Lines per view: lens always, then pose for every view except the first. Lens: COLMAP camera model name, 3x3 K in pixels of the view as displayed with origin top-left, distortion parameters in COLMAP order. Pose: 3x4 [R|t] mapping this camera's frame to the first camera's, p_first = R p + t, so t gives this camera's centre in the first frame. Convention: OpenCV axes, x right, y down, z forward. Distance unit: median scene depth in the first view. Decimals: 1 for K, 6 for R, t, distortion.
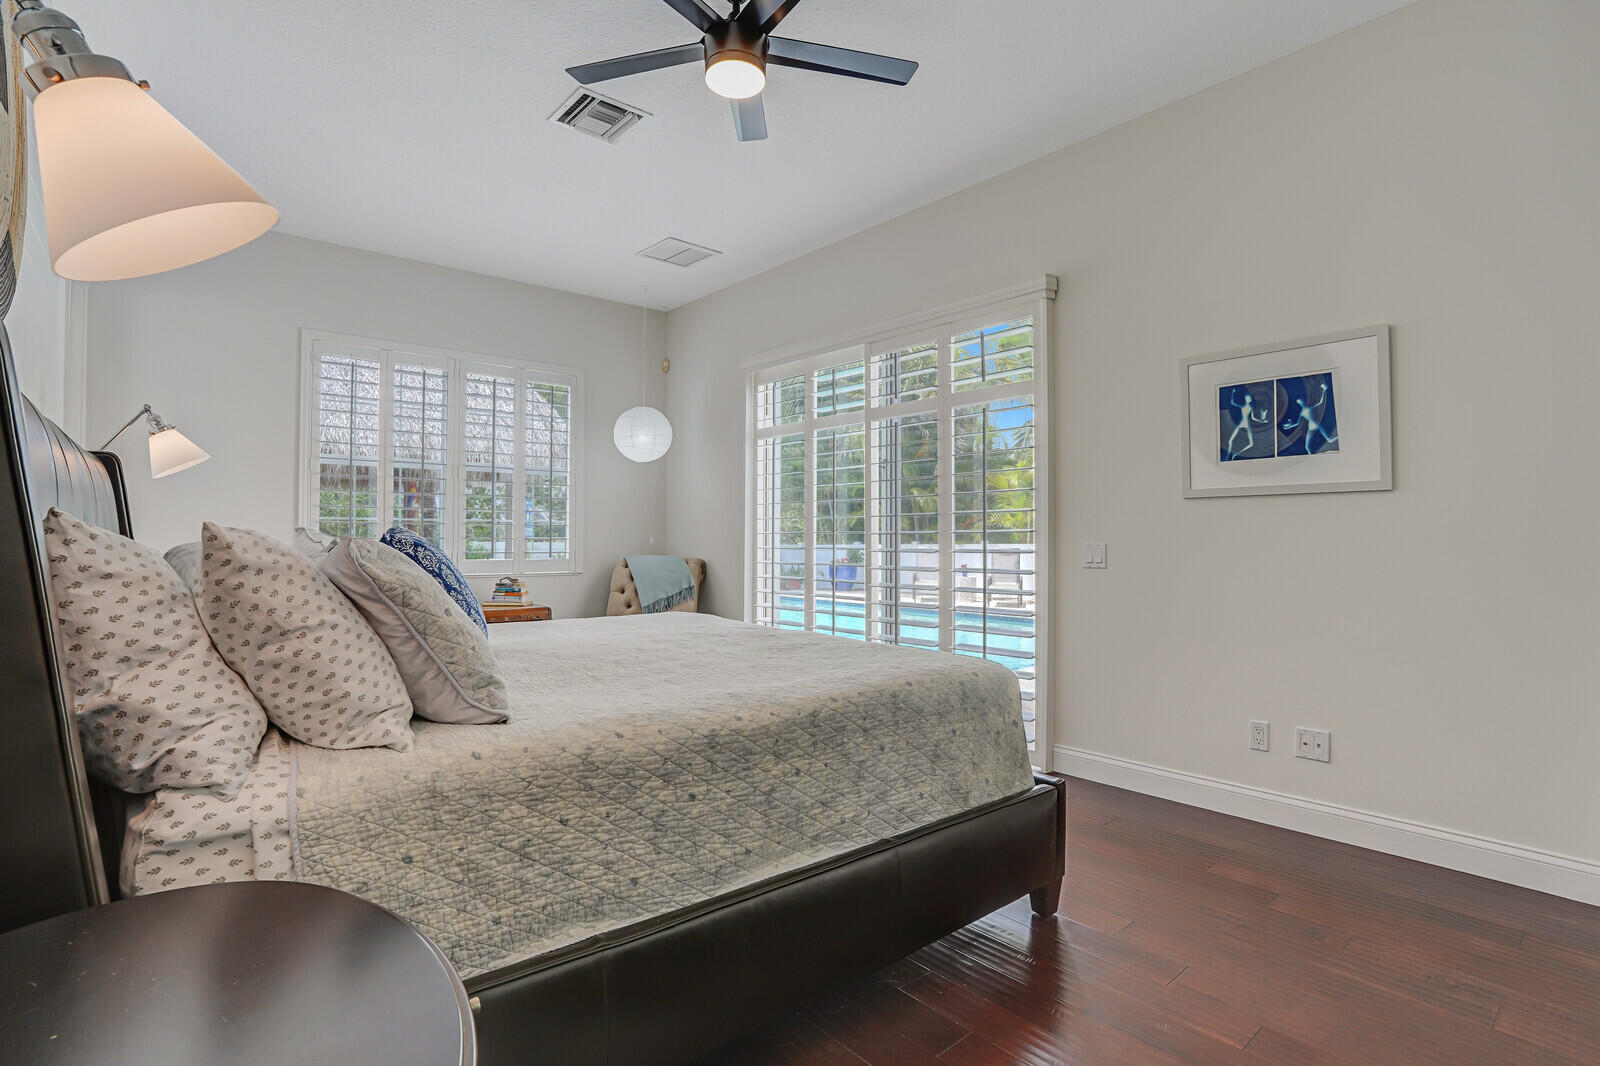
lens RADIAL K [[762.2, 0, 791.3], [0, 762.2, 535.5], [0, 0, 1]] dist [-0.052696, 0.000253]
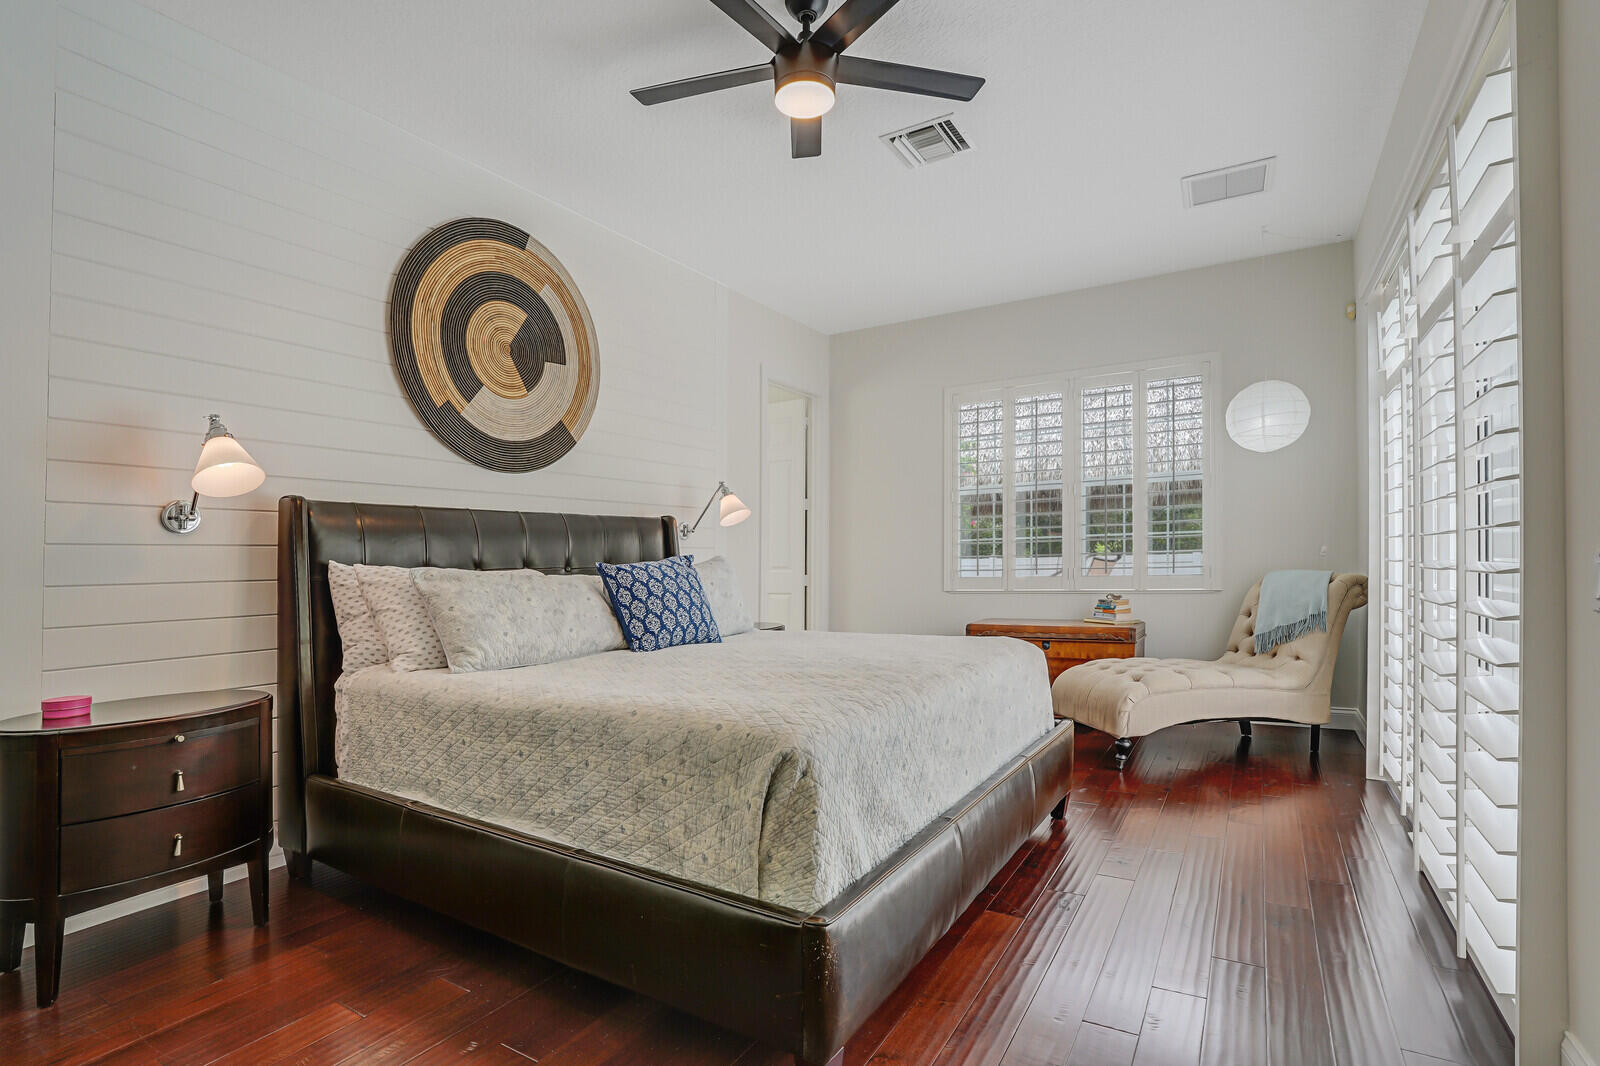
lens RADIAL K [[762.2, 0, 791.3], [0, 762.2, 535.5], [0, 0, 1]] dist [-0.052696, 0.000253]
pose [[0.313391, -0.041301, -0.948726, 0.847956], [0.029044, 0.999003, -0.033895, 0.005219], [0.949180, -0.016933, 0.314278, 0.658753]]
